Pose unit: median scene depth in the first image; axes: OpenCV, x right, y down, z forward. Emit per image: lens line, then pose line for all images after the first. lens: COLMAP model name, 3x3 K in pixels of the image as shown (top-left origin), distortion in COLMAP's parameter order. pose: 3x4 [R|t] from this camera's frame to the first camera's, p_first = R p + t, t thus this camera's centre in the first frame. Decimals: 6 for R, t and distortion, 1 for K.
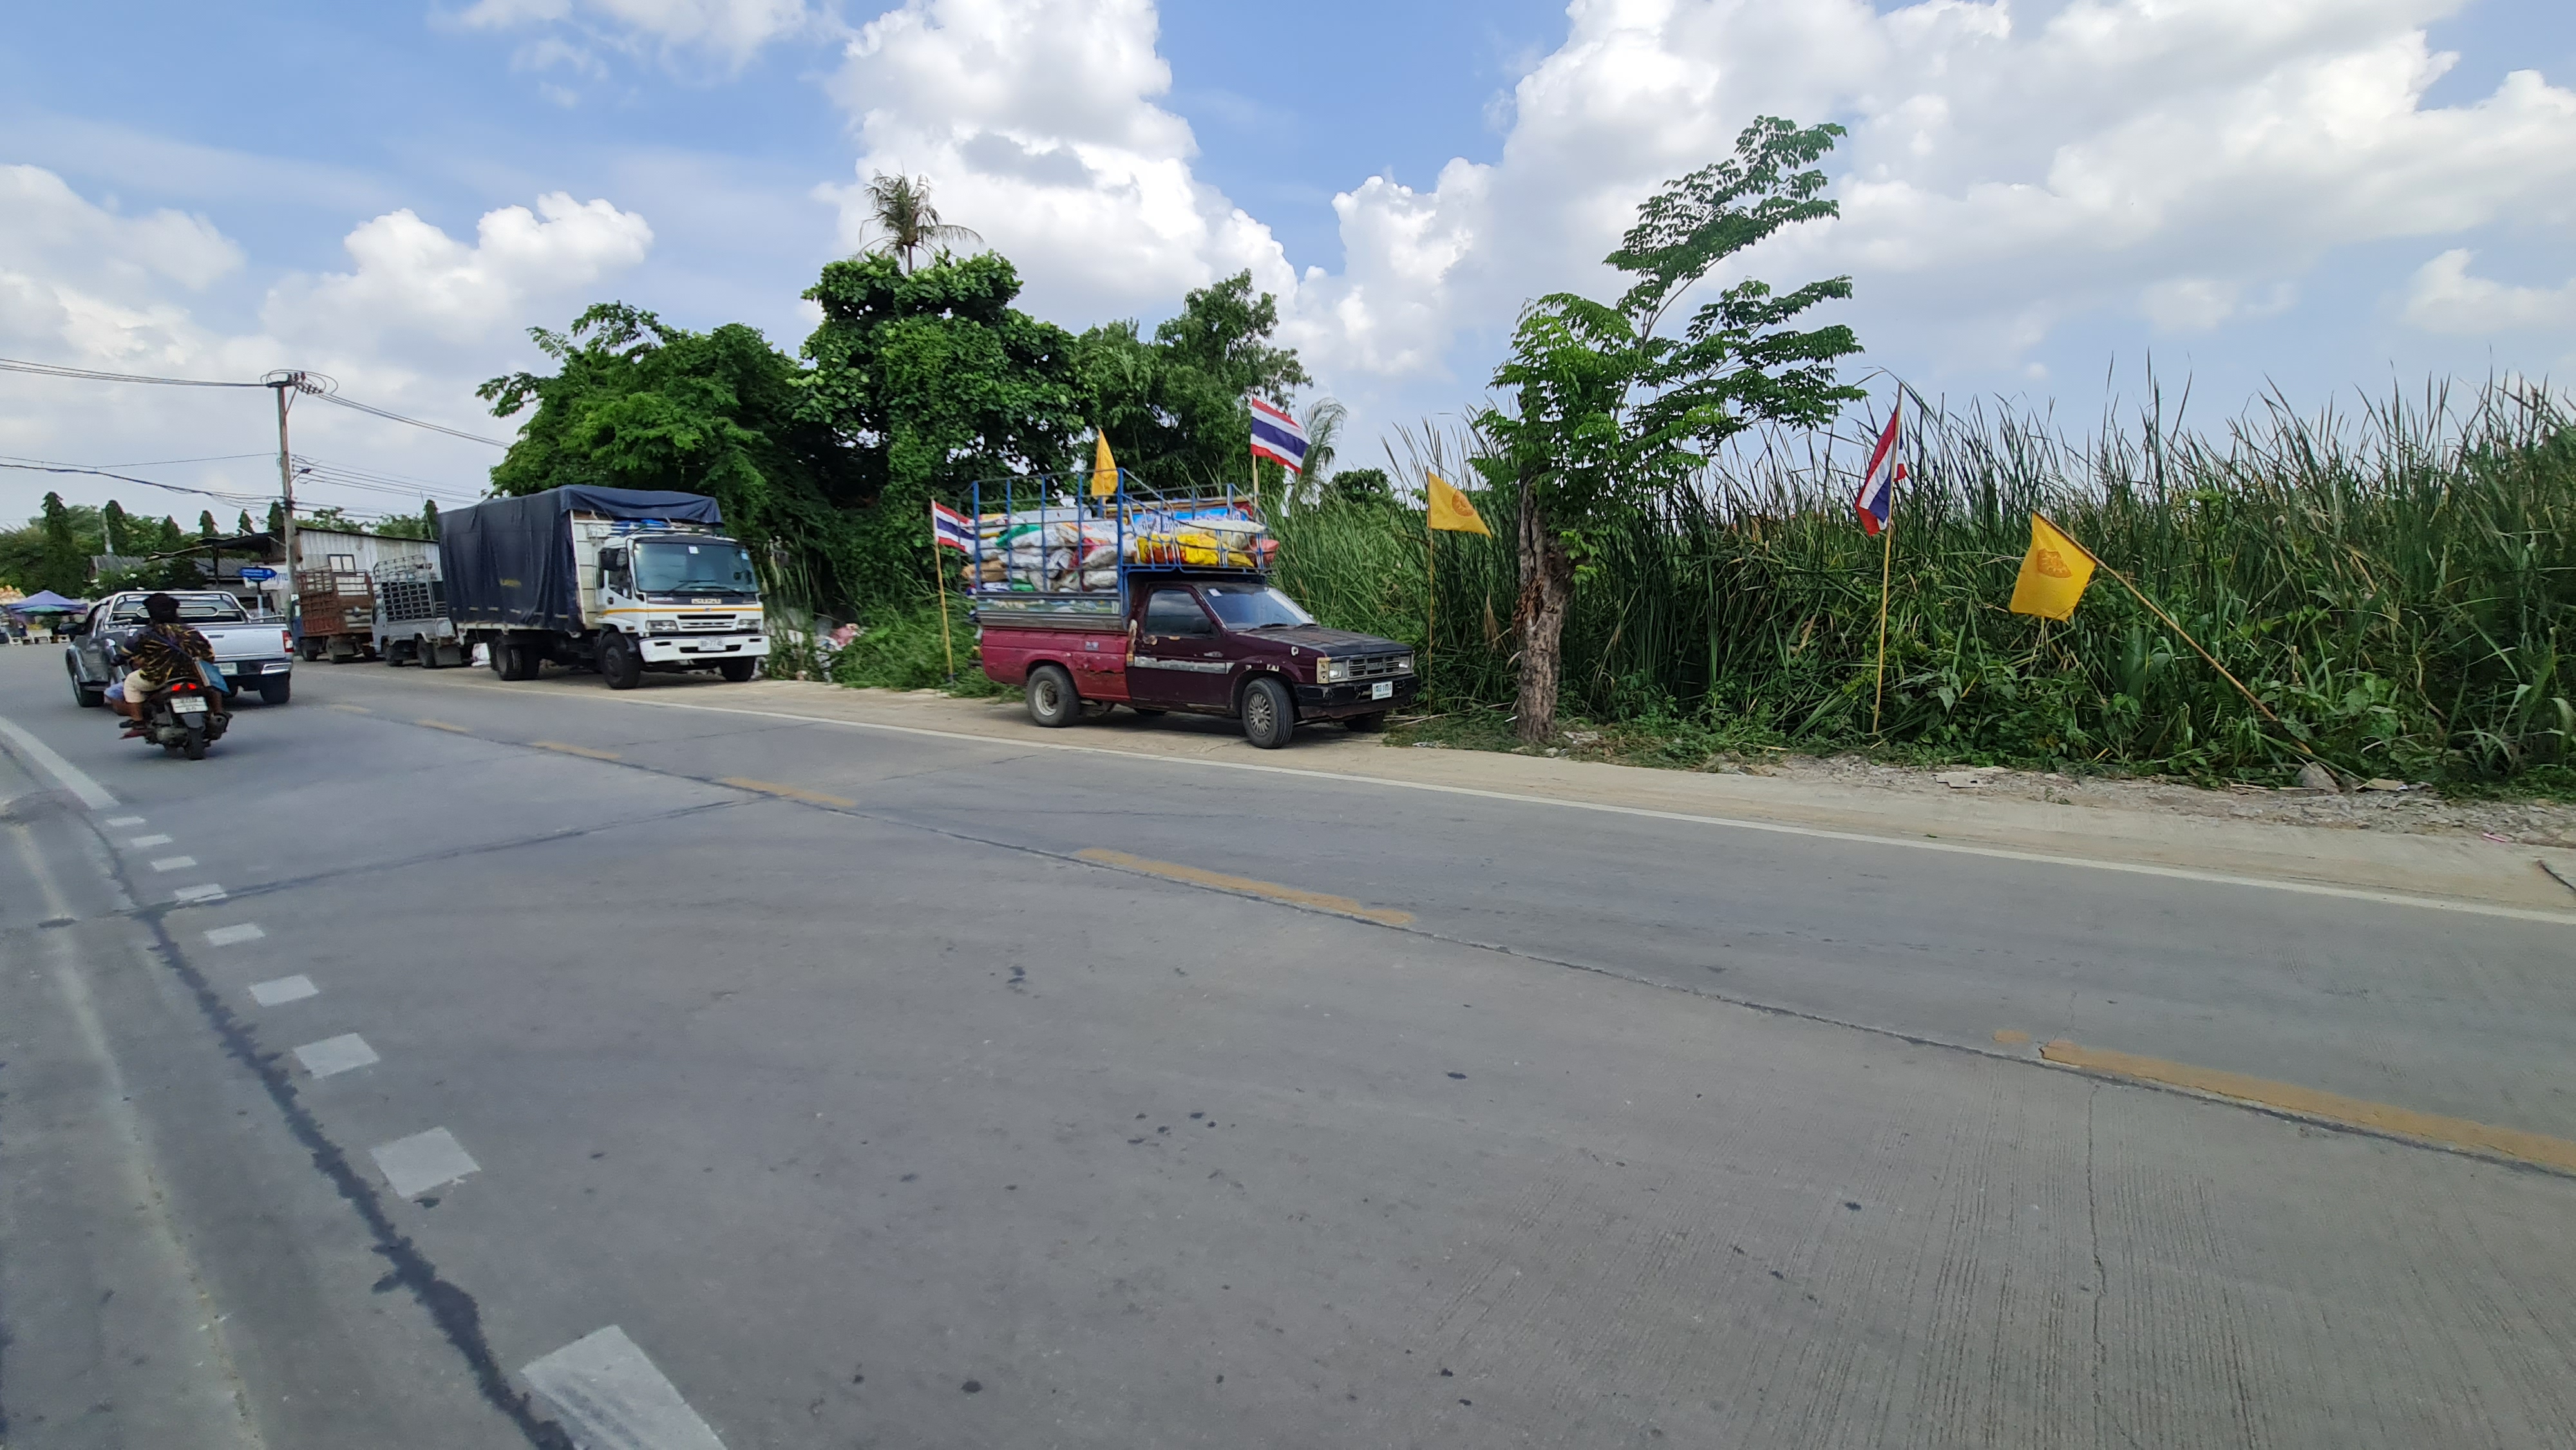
lens RADIAL K [[1053.6, 0, 1288.7], [0, 1053.6, 727.1], [0, 0, 1]] dist [-0.007859, 0.003041]
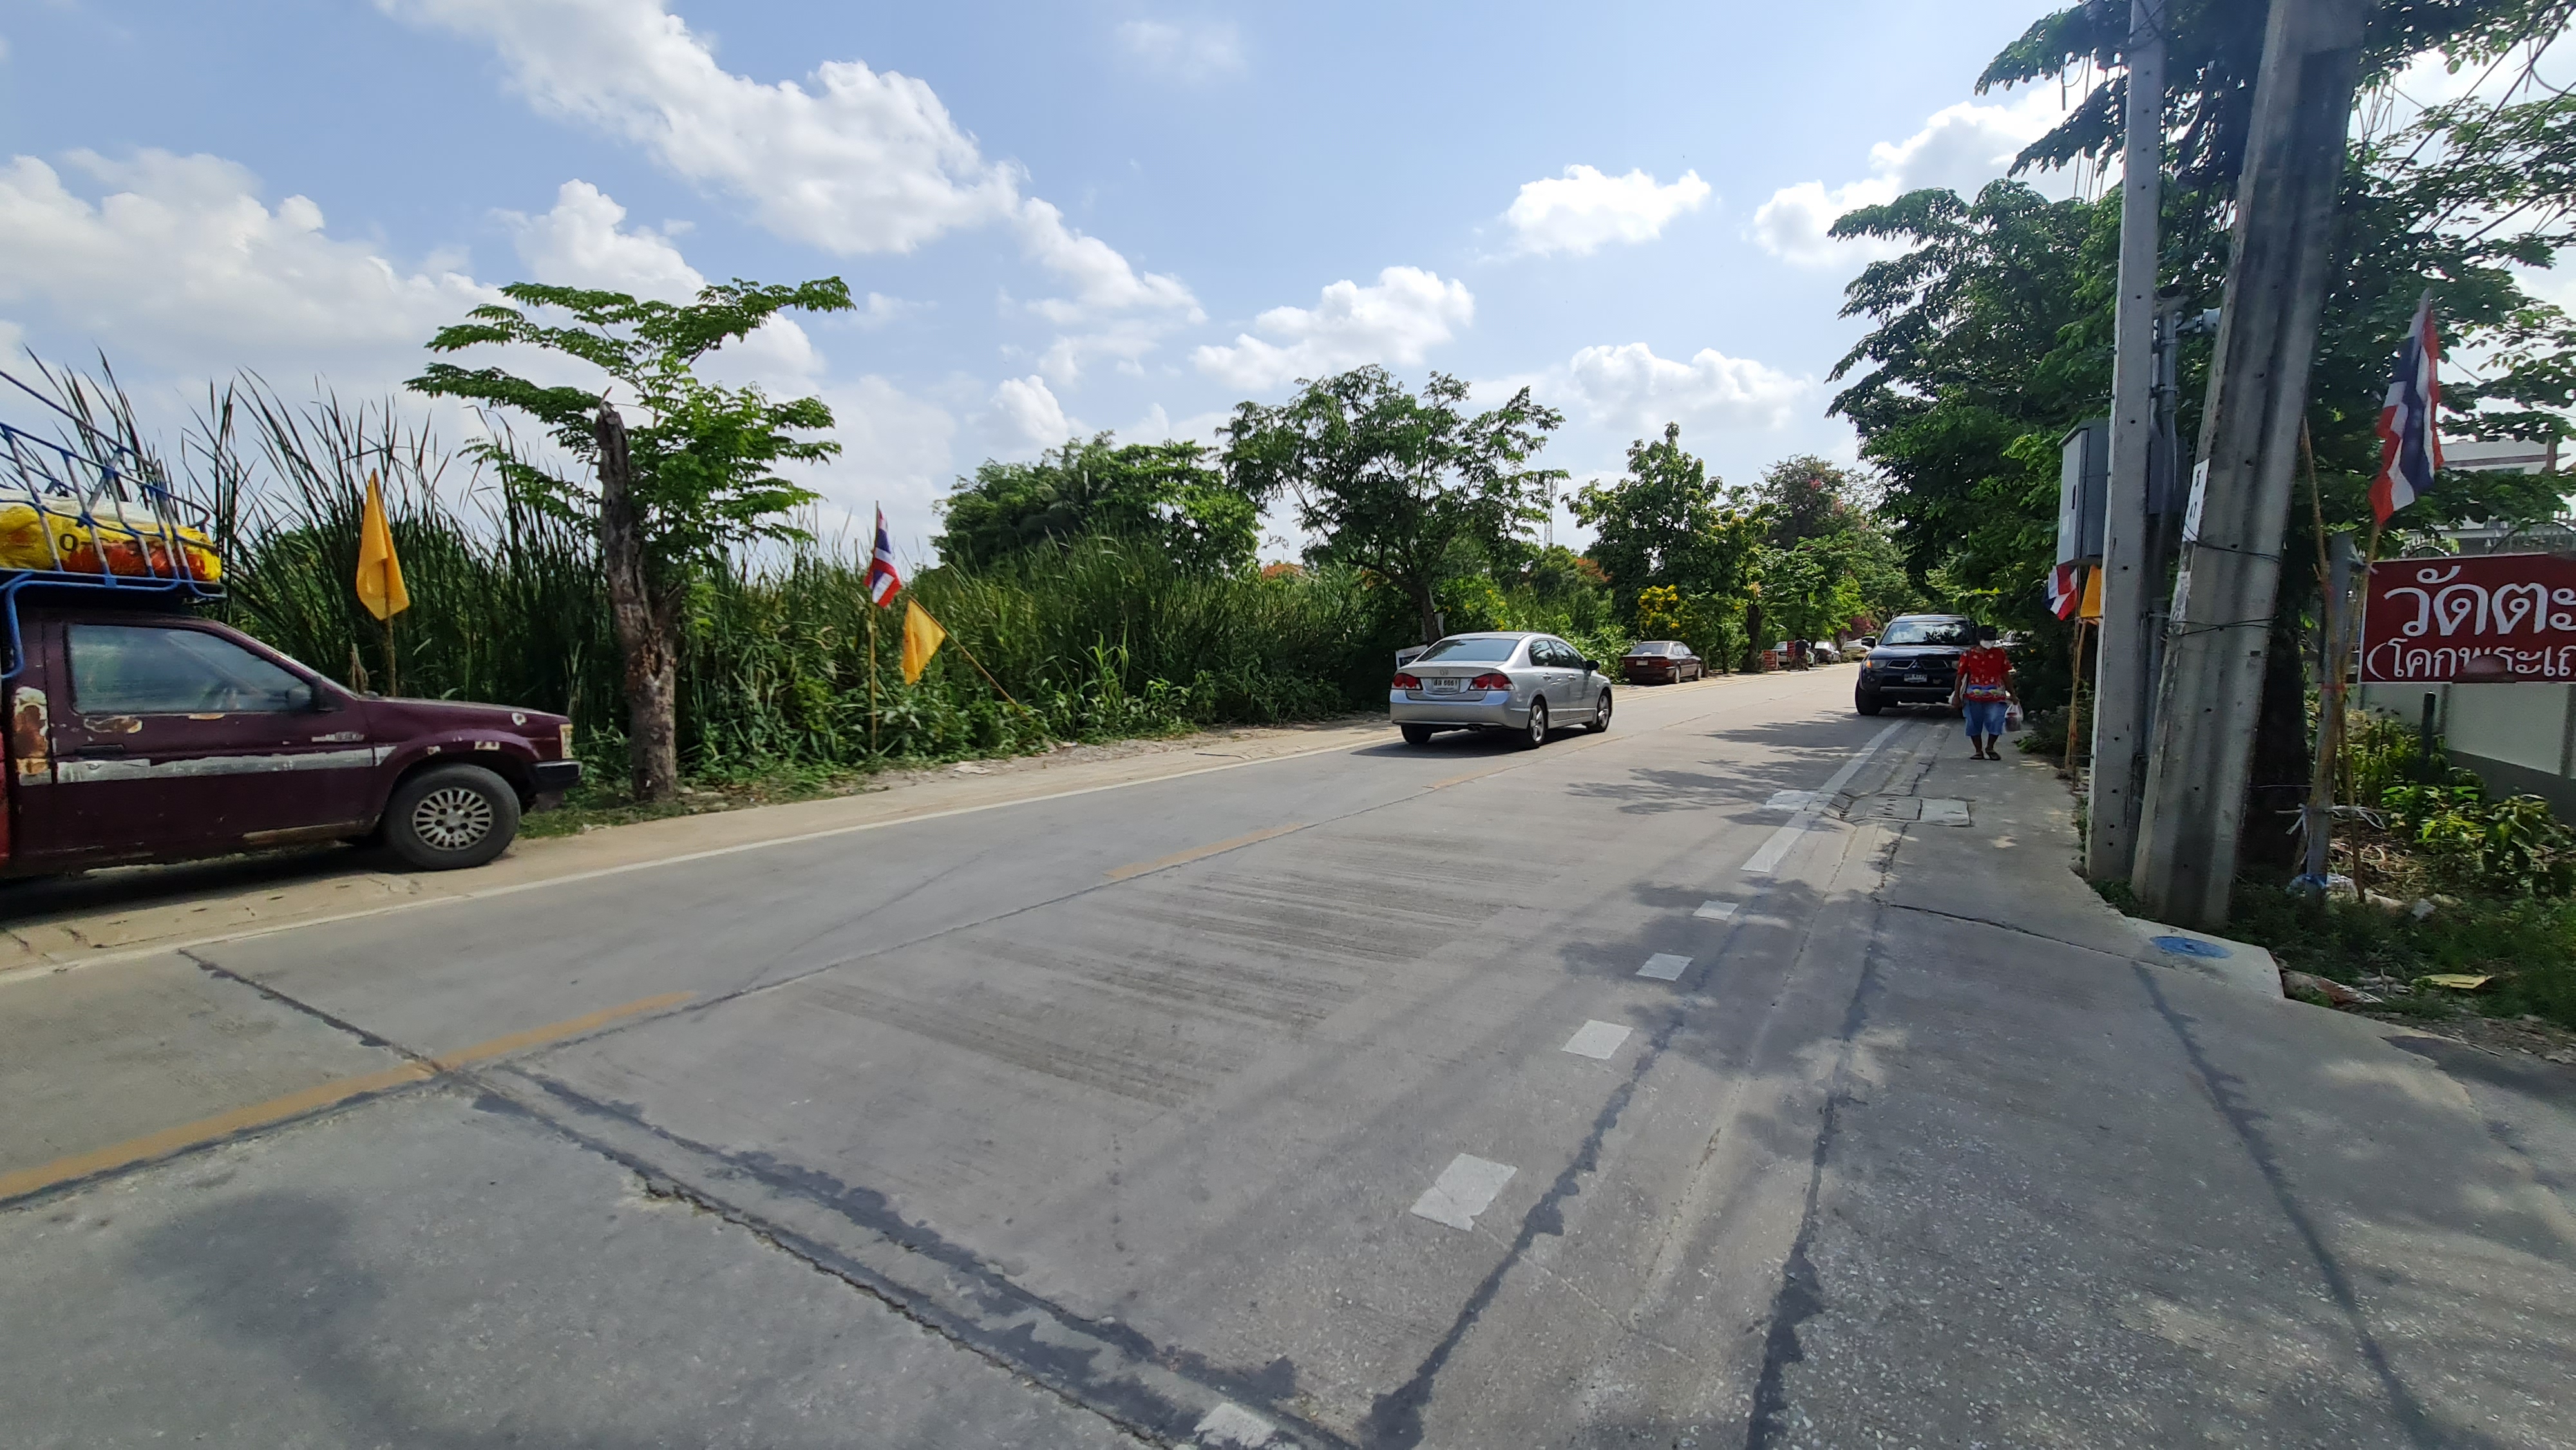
lens RADIAL K [[1053.6, 0, 1280.7], [0, 1053.6, 744.8], [0, 0, 1]] dist [-0.007859, 0.003041]
pose [[-0.108185, -0.072833, 0.991459, -0.400601], [0.132012, 0.987428, 0.086942, -0.025359], [-0.985327, 0.140290, -0.097210, 0.292595]]
